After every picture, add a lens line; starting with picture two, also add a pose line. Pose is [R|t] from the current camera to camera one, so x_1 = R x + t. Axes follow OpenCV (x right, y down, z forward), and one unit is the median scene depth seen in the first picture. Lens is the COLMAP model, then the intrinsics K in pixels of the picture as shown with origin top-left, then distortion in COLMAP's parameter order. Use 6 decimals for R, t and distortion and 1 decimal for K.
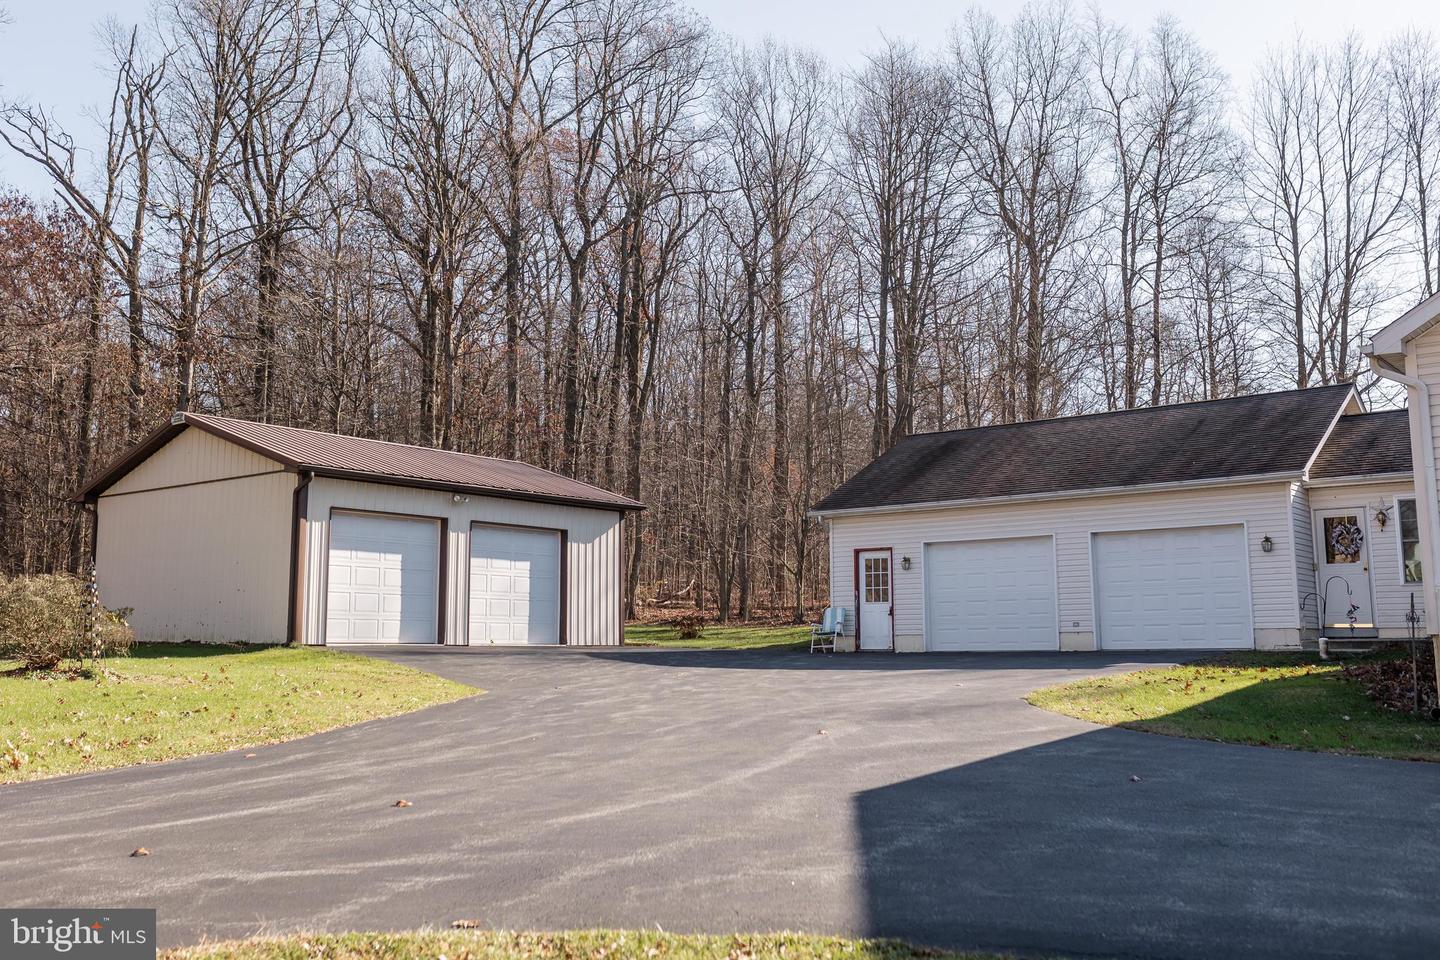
lens RADIAL K [[1369.8, 0, 717.3], [0, 1369.8, 475.6], [0, 0, 1]] dist [-0.002421, 0.000000]
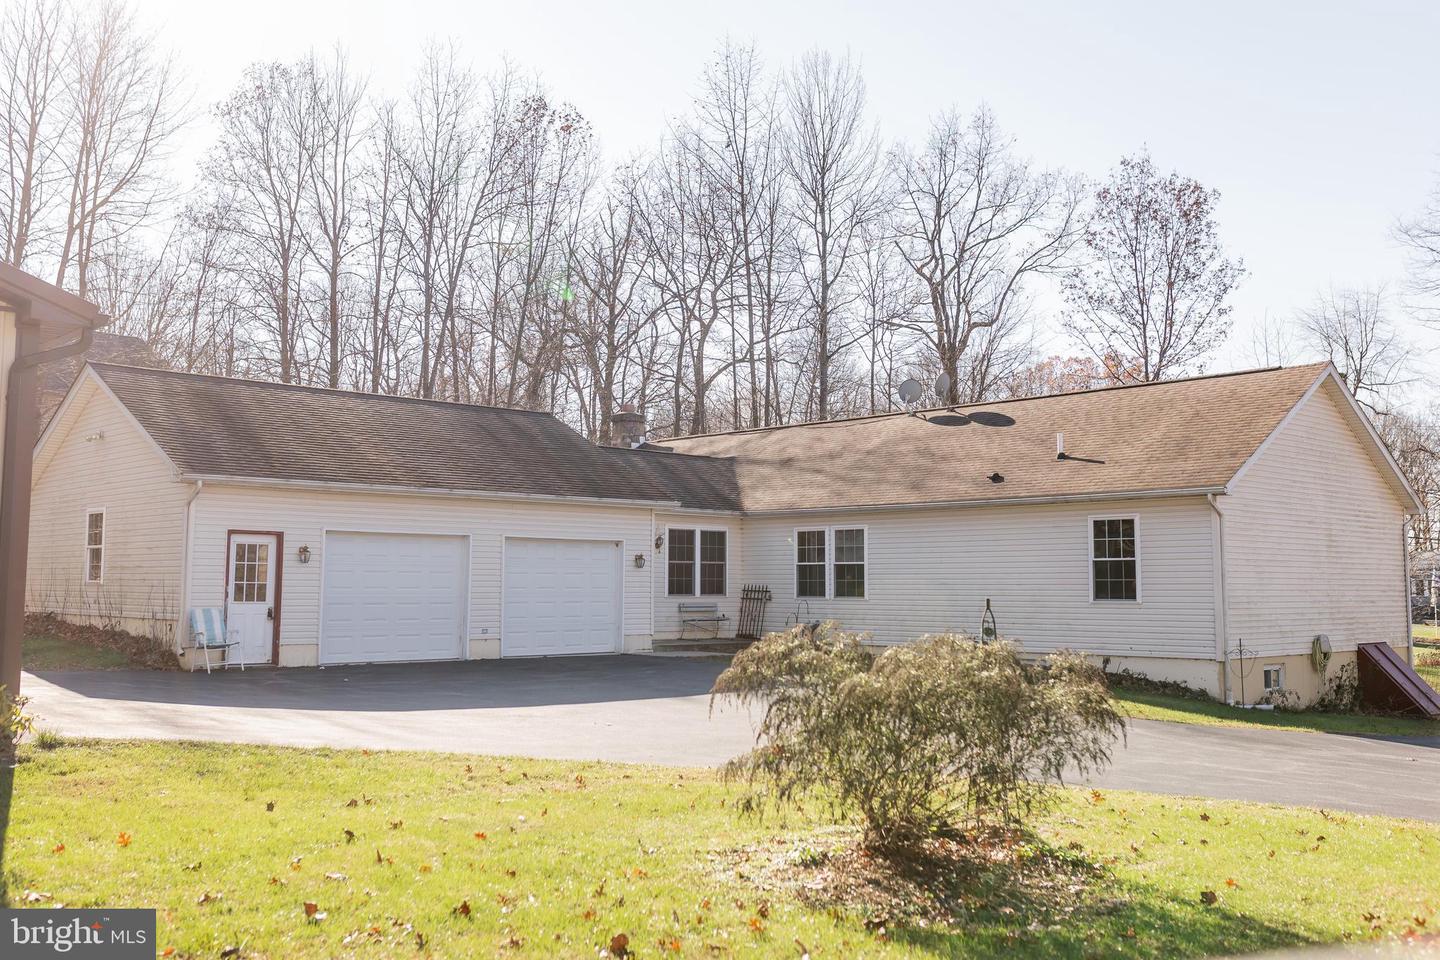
lens RADIAL K [[1369.8, 0, 721.7], [0, 1369.8, 475.8], [0, 0, 1]] dist [-0.002421, 0.000000]
pose [[0.159362, 0.087057, 0.983374, -0.606183], [-0.133840, 0.988813, -0.065849, 0.038899], [-0.978106, -0.121121, 0.169231, 0.635111]]
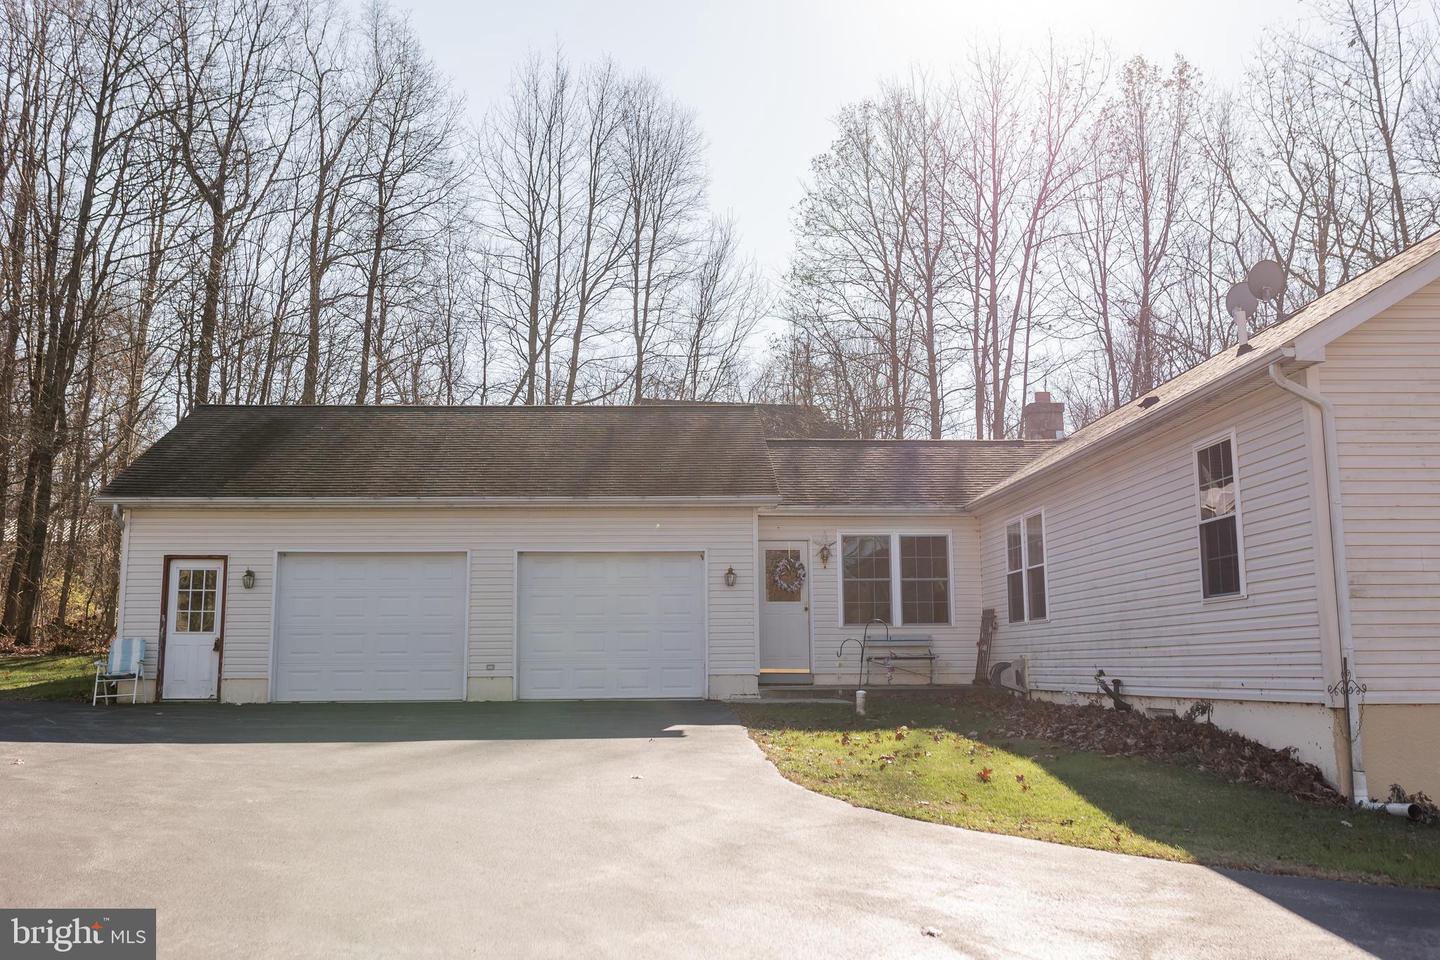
lens RADIAL K [[1369.8, 0, 712.5], [0, 1369.8, 481.9], [0, 0, 1]] dist [-0.002421, 0.000000]
pose [[0.763344, 0.086996, 0.640107, -0.141421], [-0.081928, 0.995927, -0.037654, 0.020194], [-0.640775, -0.023699, 0.767362, 0.292042]]
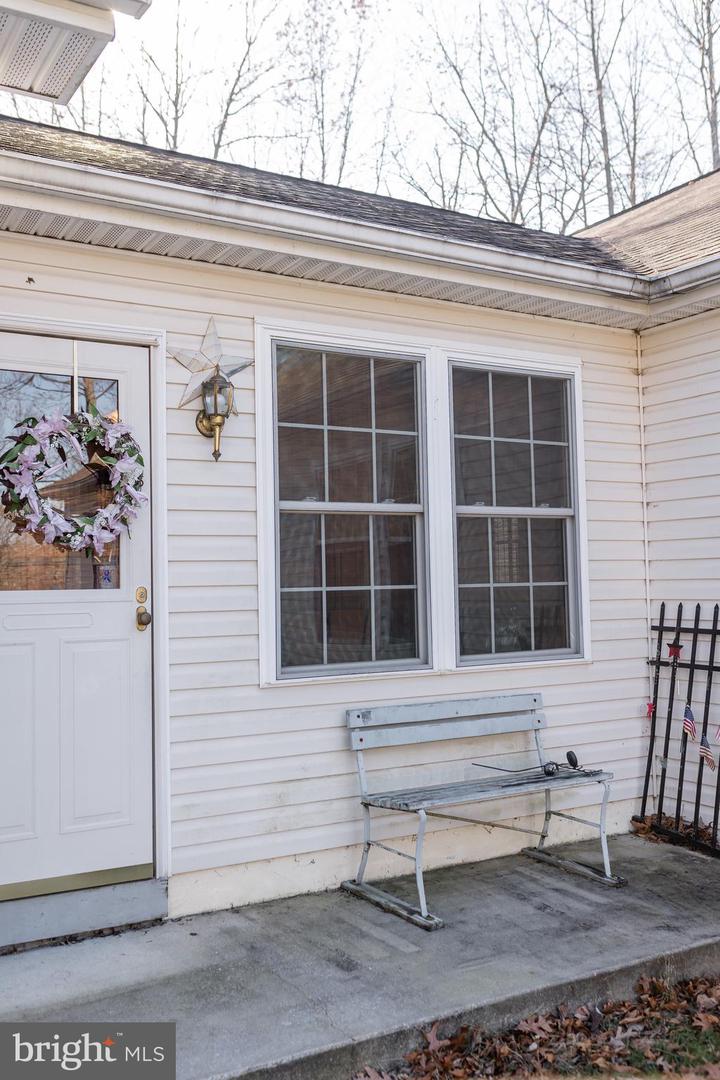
lens RADIAL K [[1027.3, 0, 358.0], [0, 1027.3, 535.4], [0, 0, 1]] dist [-0.002421, 0.000000]
pose [[0.371578, 0.044096, 0.927354, 0.281674], [-0.103772, 0.994585, -0.005713, 0.044545], [-0.922584, -0.094111, 0.374142, 0.773736]]
